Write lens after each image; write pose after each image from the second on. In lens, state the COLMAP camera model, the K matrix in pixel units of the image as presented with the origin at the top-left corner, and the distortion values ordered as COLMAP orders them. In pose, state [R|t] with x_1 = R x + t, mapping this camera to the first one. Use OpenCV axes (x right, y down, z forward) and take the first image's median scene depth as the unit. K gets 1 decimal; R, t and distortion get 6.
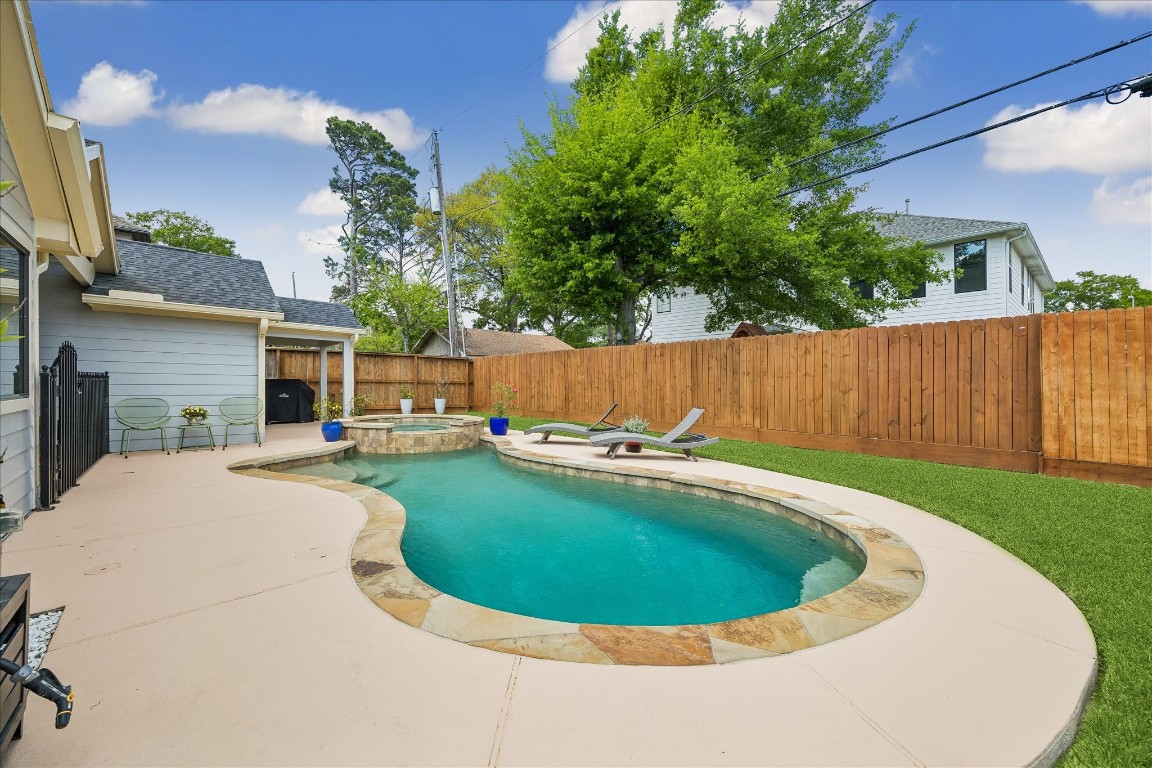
lens RADIAL K [[439.7, 0, 574.7], [0, 439.7, 381.8], [0, 0, 1]] dist [-0.003622, 0.000796]
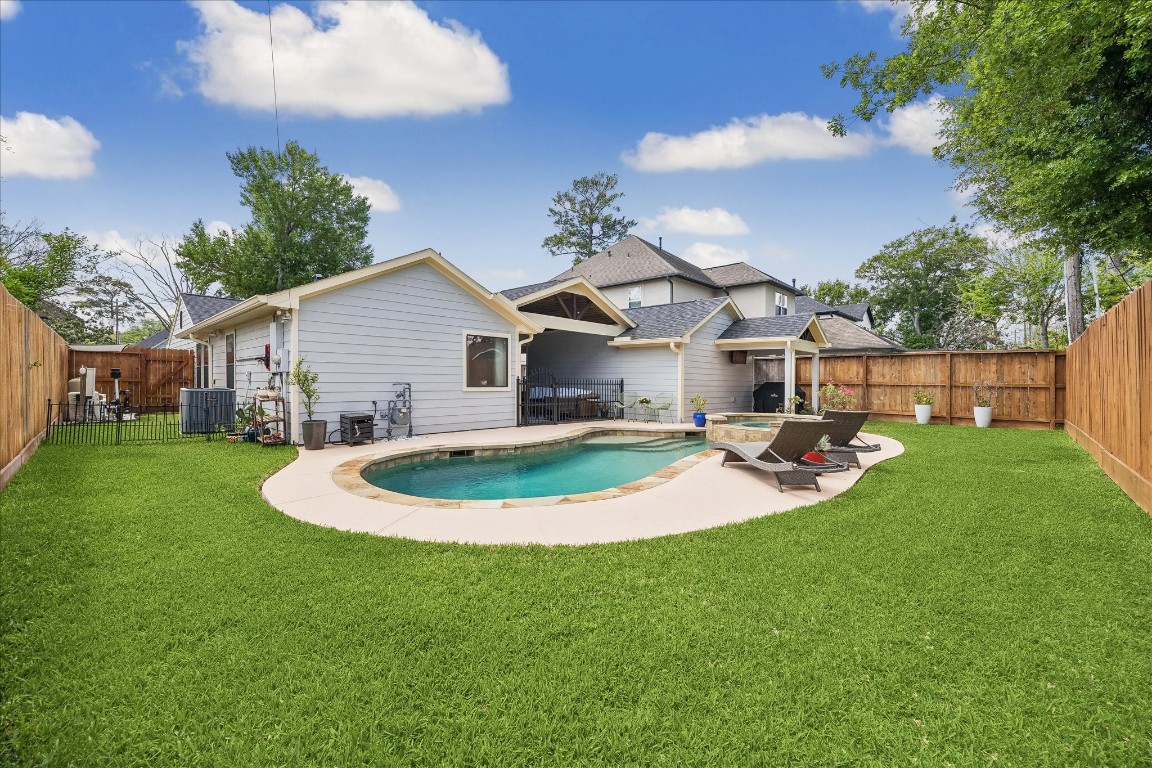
lens RADIAL K [[439.7, 0, 580.6], [0, 439.7, 384.4], [0, 0, 1]] dist [-0.003622, 0.000796]
pose [[0.066116, -0.004164, -0.997803, 0.414509], [-0.006878, 0.999966, -0.004629, 0.007062], [0.997788, 0.007169, 0.066085, 0.281101]]
